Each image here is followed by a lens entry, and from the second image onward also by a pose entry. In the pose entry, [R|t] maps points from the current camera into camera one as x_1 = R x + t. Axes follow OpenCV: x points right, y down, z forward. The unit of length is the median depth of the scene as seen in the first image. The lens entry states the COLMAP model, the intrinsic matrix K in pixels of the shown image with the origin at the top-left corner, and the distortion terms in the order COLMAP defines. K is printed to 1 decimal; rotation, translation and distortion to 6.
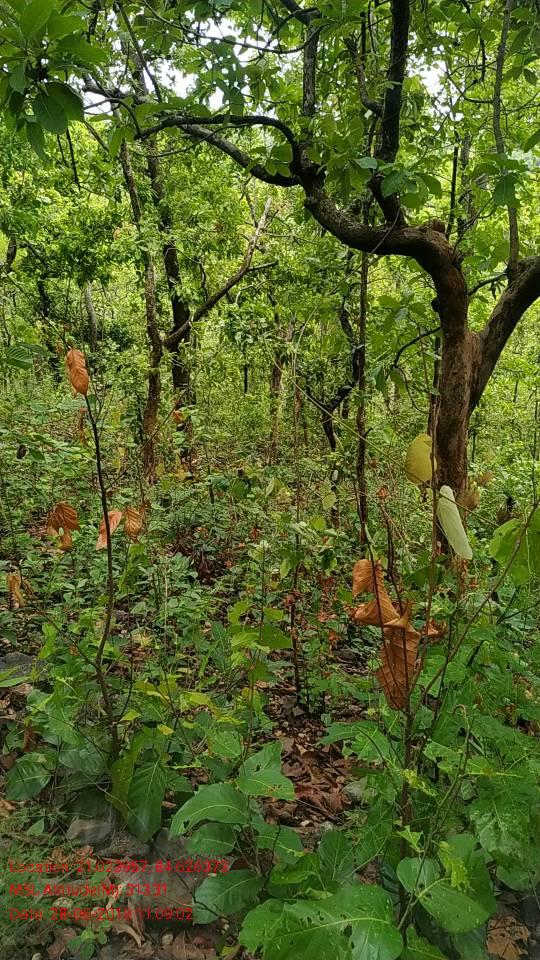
lens RADIAL K [[690.9, 0, 270.0], [0, 690.9, 480.0], [0, 0, 1]] dist [0.053449, -0.096403]
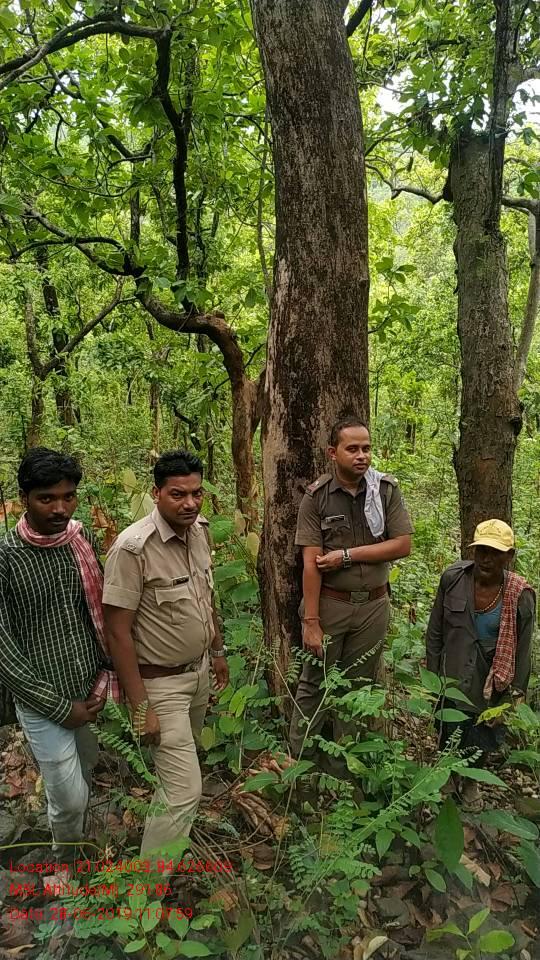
lens RADIAL K [[686.6, 0, 270.0], [0, 686.6, 480.0], [0, 0, 1]] dist [0.112877, -0.210382]
pose [[0.988091, -0.044631, 0.147253, 0.033348], [0.045416, 0.998966, -0.001969, 0.002626], [-0.147013, 0.008633, 0.989097, -0.159083]]
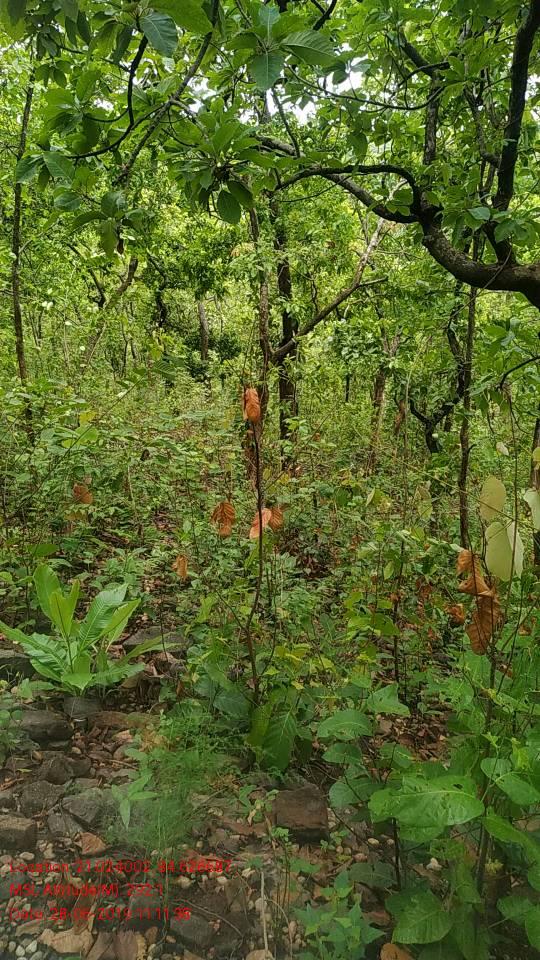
lens RADIAL K [[686.6, 0, 270.0], [0, 686.6, 480.0], [0, 0, 1]] dist [0.112877, -0.210382]
pose [[0.989513, 0.045467, -0.137104, -0.006273], [-0.046777, 0.998885, -0.006351, -0.000821], [0.136662, 0.012697, 0.990536, -0.037931]]
